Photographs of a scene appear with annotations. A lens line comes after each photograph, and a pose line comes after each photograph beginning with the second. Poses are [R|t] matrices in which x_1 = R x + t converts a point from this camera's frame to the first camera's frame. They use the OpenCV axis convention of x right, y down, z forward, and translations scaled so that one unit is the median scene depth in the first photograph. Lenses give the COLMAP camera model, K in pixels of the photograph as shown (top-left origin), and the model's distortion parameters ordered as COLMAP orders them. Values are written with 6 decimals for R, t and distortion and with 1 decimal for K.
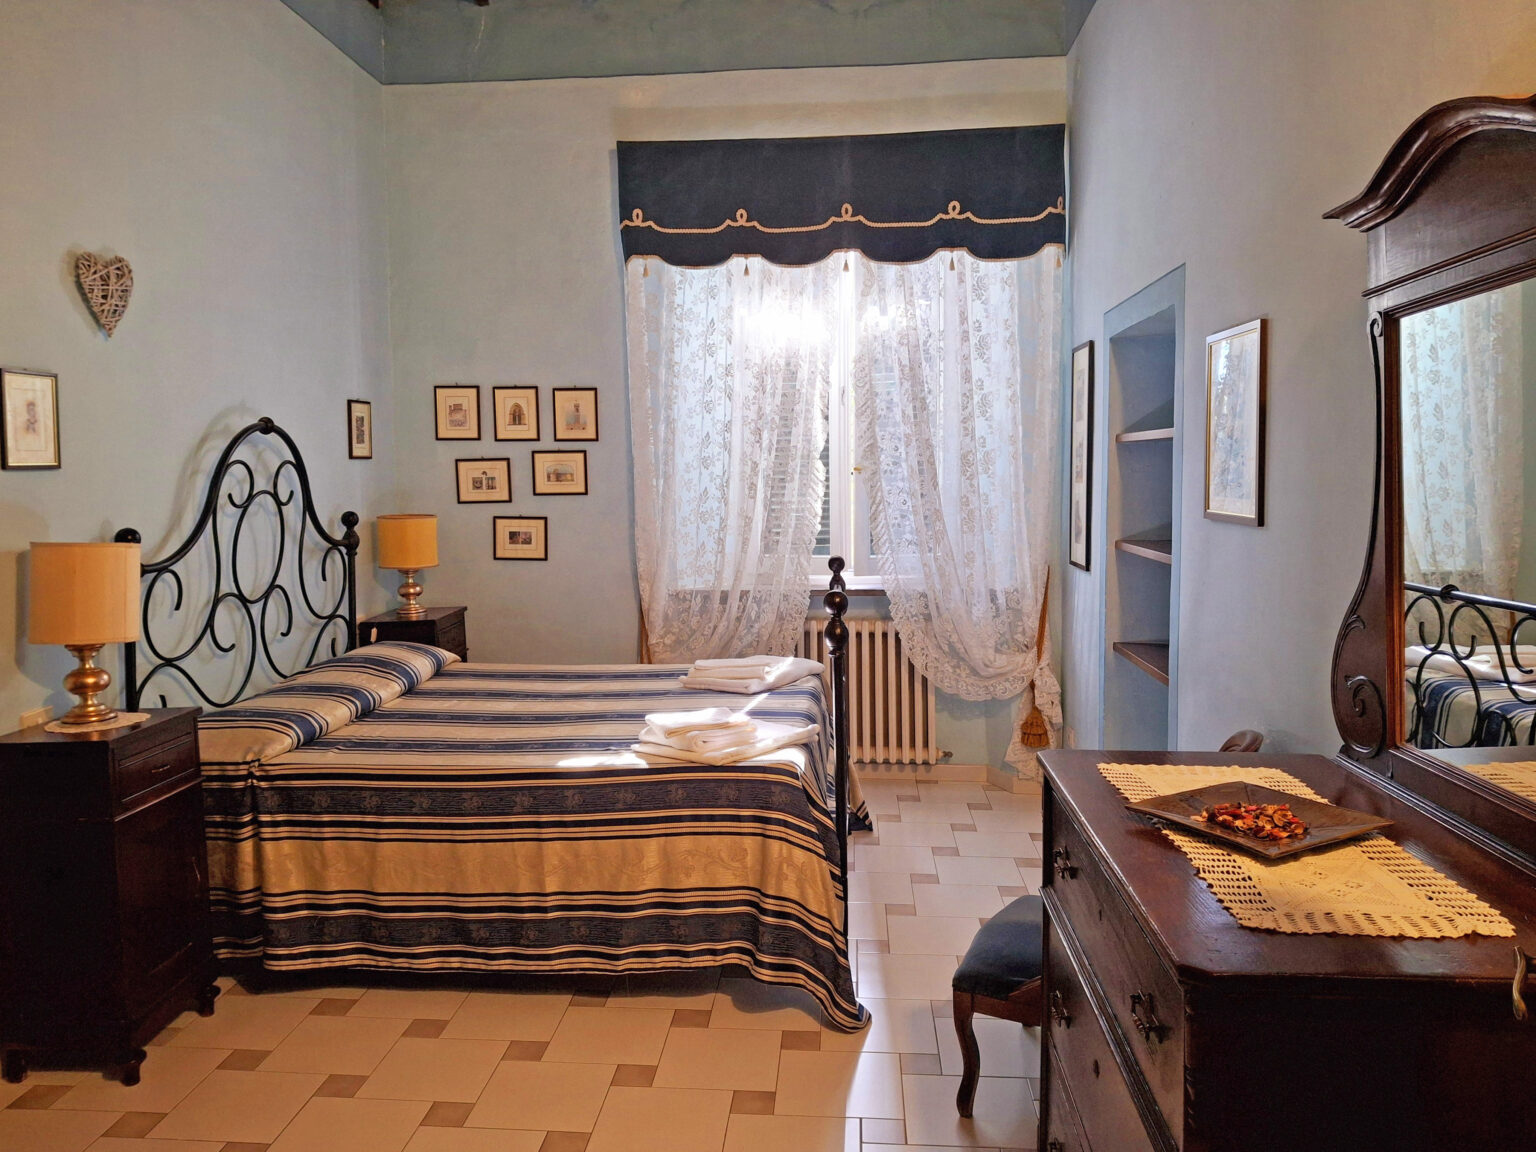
lens RADIAL K [[1131.6, 0, 758.8], [0, 1131.6, 493.1], [0, 0, 1]] dist [0.116513, -0.134170]
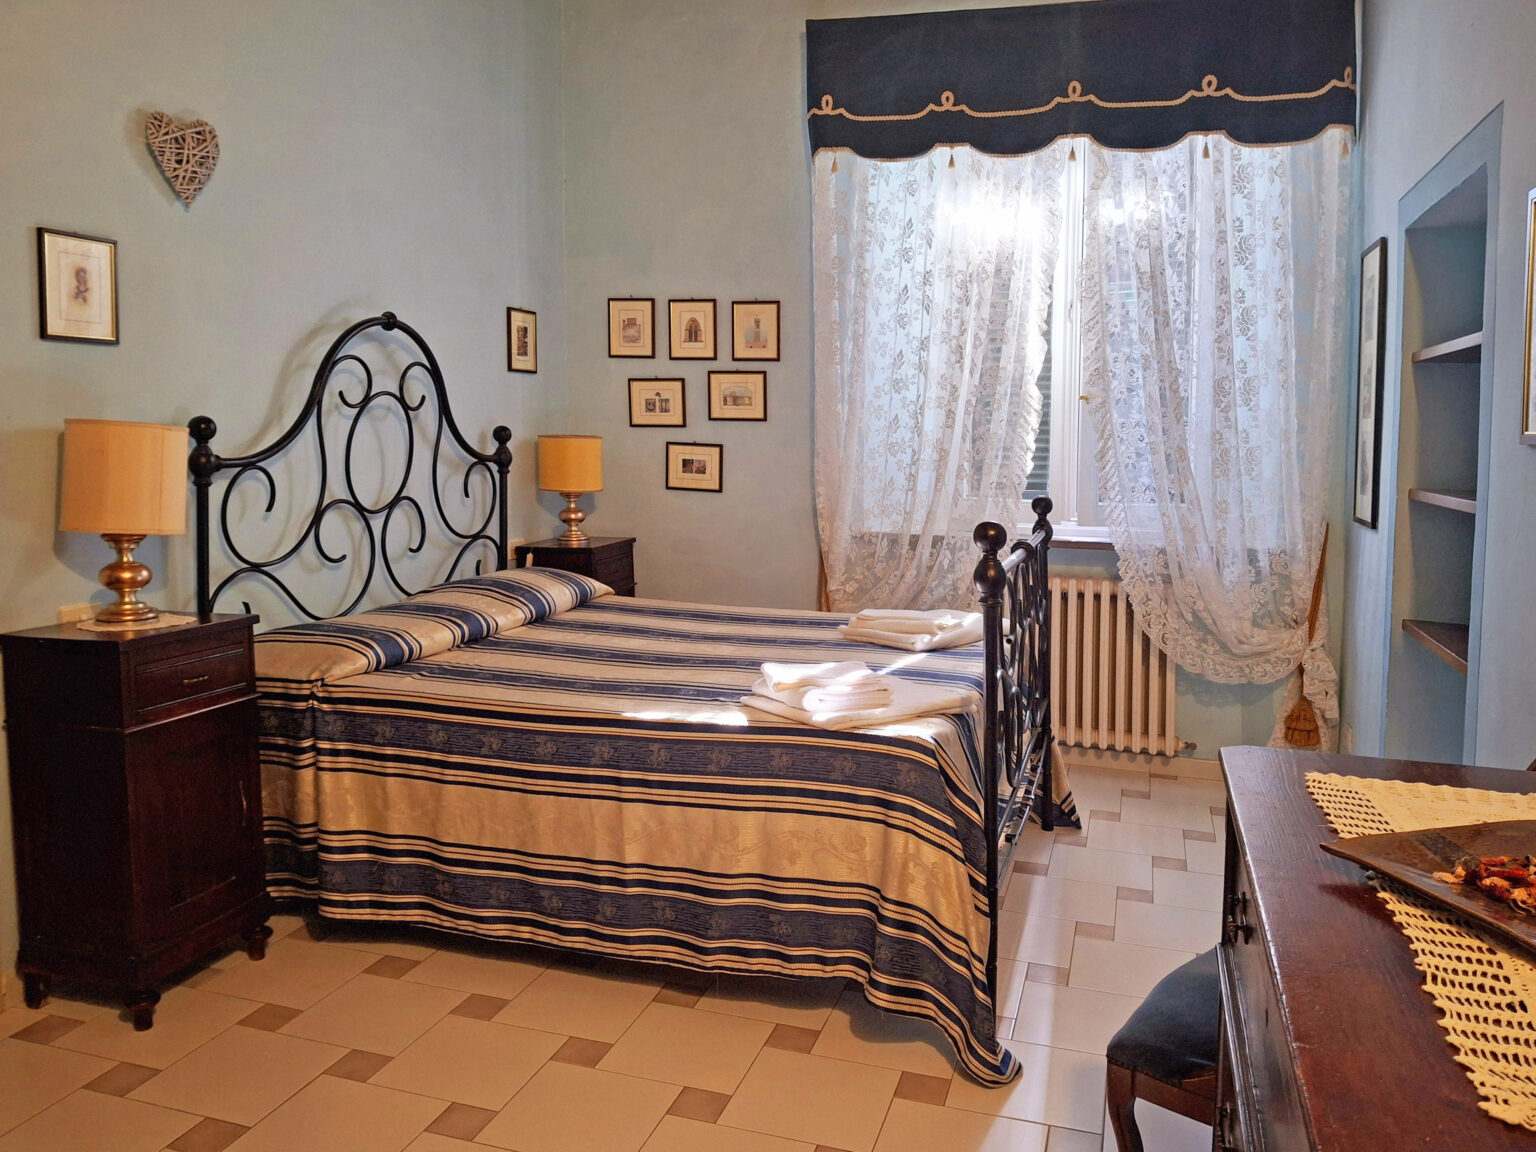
lens RADIAL K [[1135.7, 0, 780.8], [0, 1135.7, 460.0], [0, 0, 1]] dist [0.074708, -0.076781]
pose [[0.973115, 0.028918, -0.228498, 0.073969], [-0.028711, 0.999579, 0.004234, 0.031973], [0.228525, 0.002440, 0.973535, 0.144557]]
